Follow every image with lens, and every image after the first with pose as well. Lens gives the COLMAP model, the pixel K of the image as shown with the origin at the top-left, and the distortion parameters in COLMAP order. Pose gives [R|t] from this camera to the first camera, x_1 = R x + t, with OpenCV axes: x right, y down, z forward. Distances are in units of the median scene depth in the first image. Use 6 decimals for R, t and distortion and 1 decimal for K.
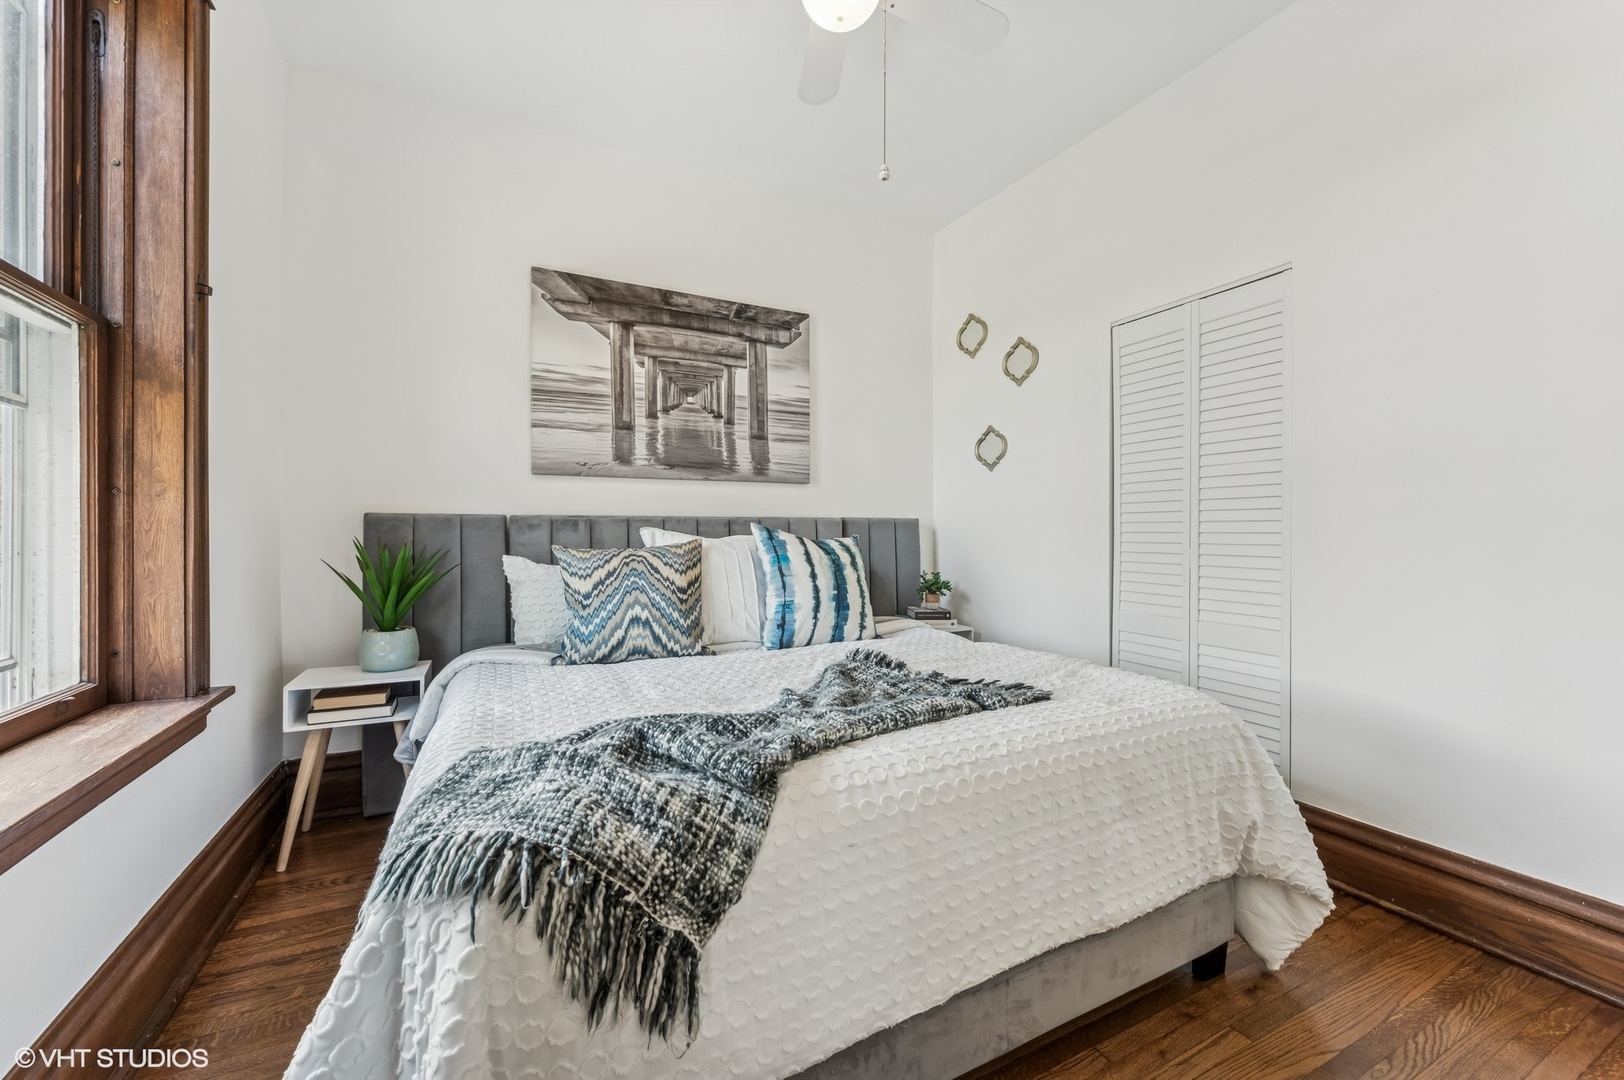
lens RADIAL K [[641.4, 0, 810.0], [0, 641.4, 536.5], [0, 0, 1]] dist [-0.002153, 0.000563]
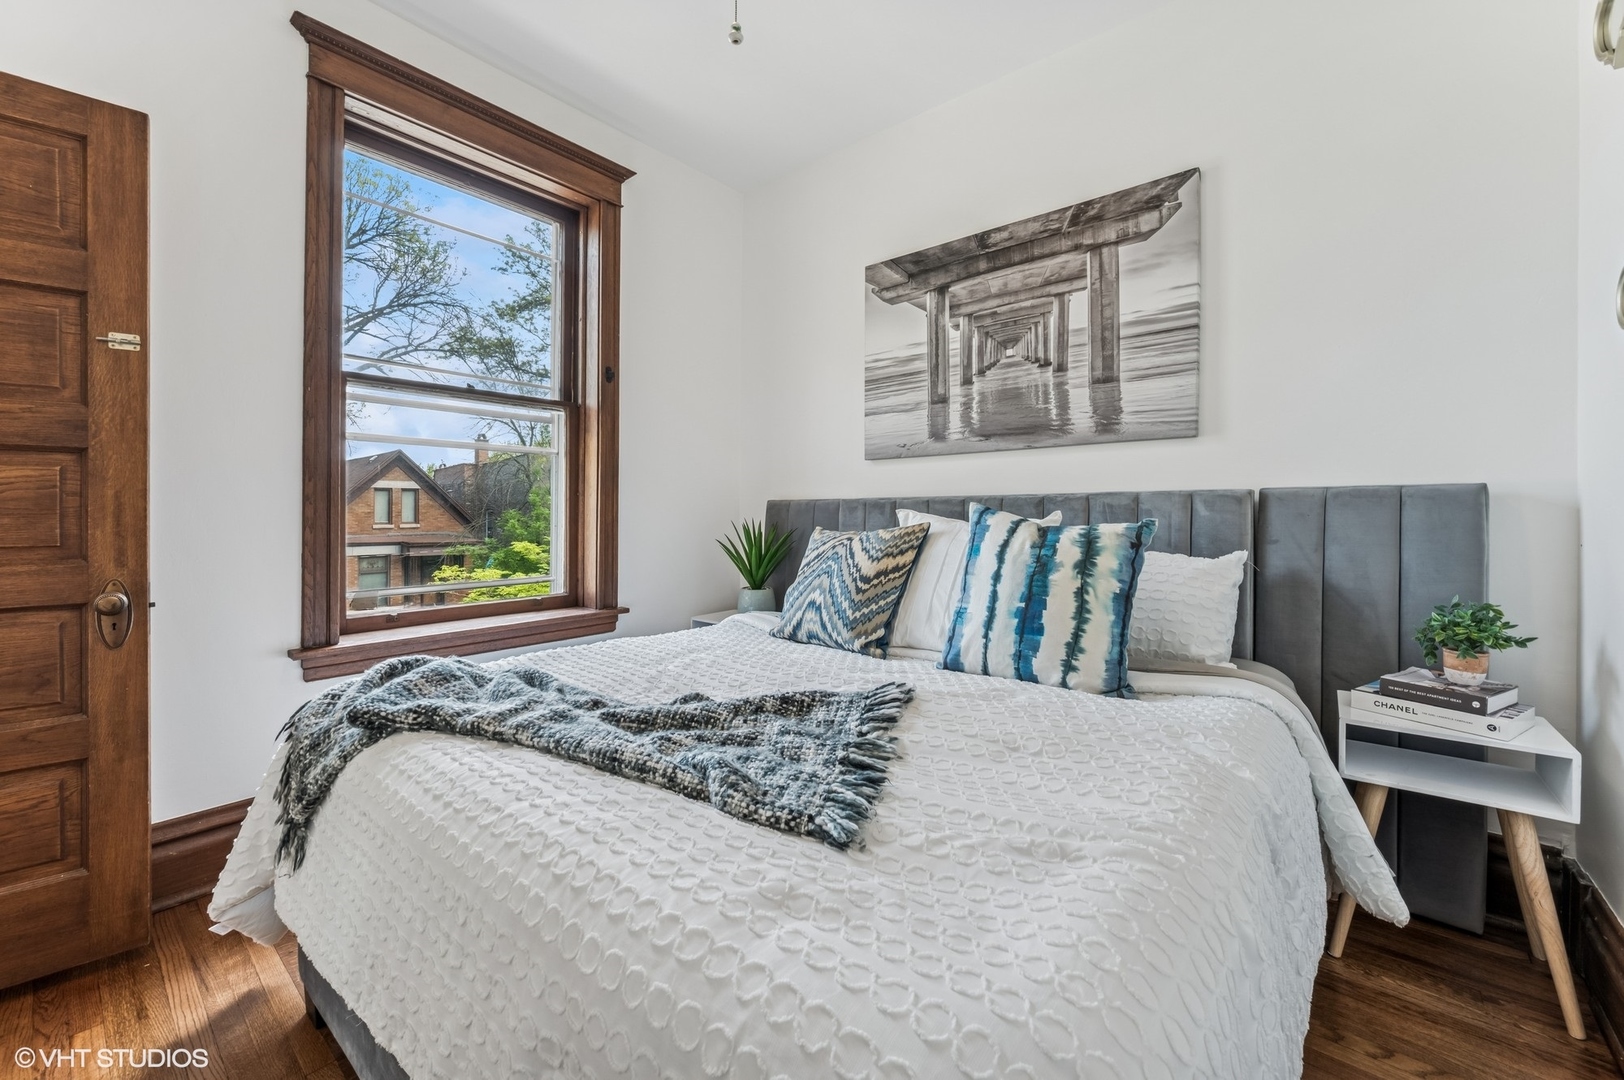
lens RADIAL K [[641.4, 0, 823.5], [0, 641.4, 515.6], [0, 0, 1]] dist [-0.002153, 0.000563]
pose [[0.403649, 0.000969, -0.914913, 0.477373], [-0.003146, 0.999995, -0.000329, -0.003744], [0.914909, 0.003011, 0.403650, 0.462036]]
